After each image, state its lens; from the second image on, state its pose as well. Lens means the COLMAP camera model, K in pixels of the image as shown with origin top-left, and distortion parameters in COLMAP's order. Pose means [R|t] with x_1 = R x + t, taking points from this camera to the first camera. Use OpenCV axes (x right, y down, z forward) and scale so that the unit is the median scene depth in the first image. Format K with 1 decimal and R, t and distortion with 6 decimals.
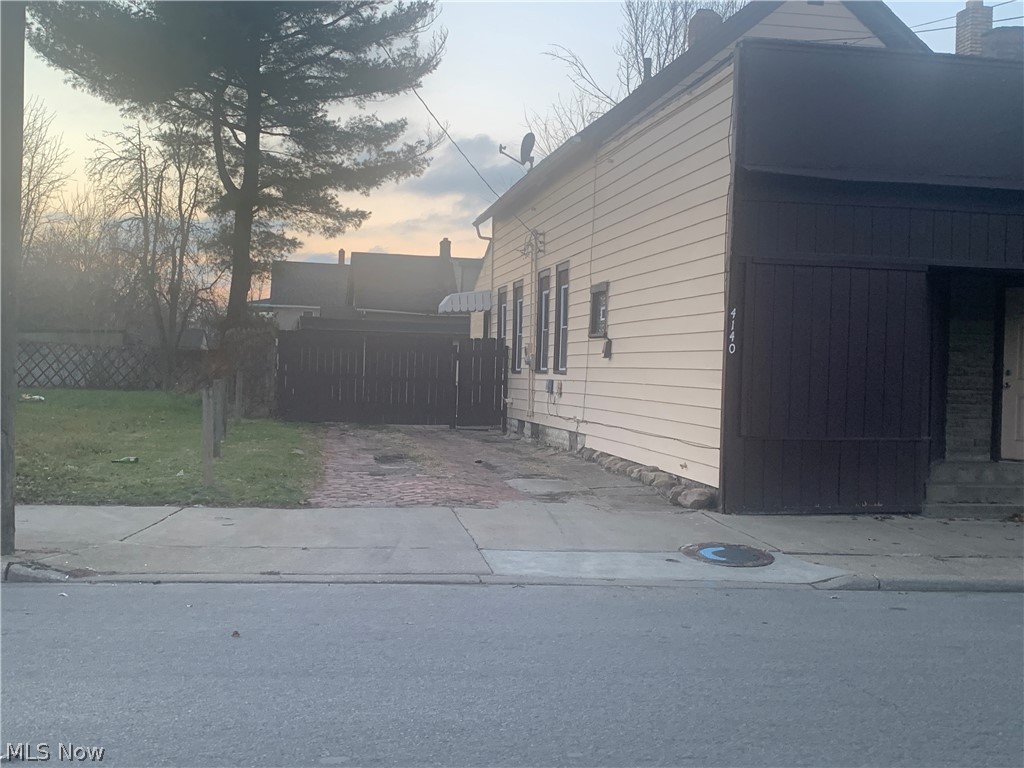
lens RADIAL K [[1183.0, 0, 521.4], [0, 1183.0, 392.2], [0, 0, 1]] dist [0.061170, 0.000000]
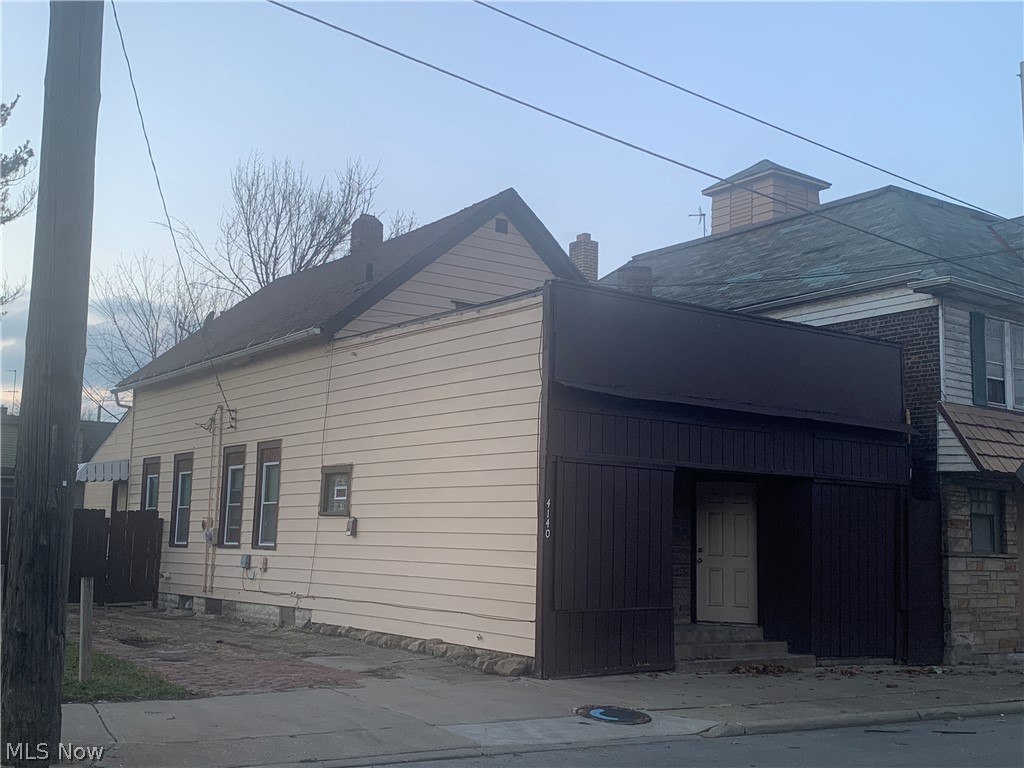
lens RADIAL K [[1183.0, 0, 515.1], [0, 1183.0, 382.7], [0, 0, 1]] dist [0.061170, 0.000000]
pose [[0.899012, 0.052678, 0.434744, -0.310474], [0.008731, 0.990386, -0.138058, -0.019690], [-0.437837, 0.127912, 0.889909, -0.039338]]
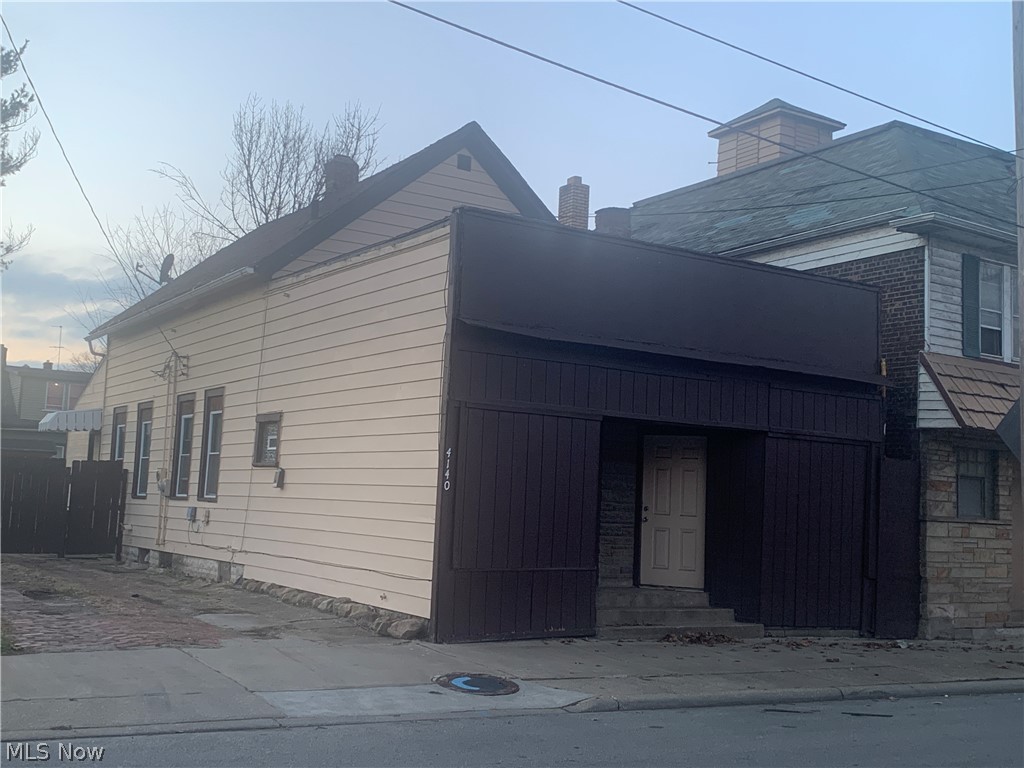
lens RADIAL K [[1183.0, 0, 517.4], [0, 1183.0, 377.7], [0, 0, 1]] dist [0.061170, 0.000000]
pose [[0.925050, 0.051804, 0.376296, -0.144234], [-0.009623, 0.993534, -0.113122, -0.011256], [-0.379723, 0.101023, 0.919568, -0.015470]]
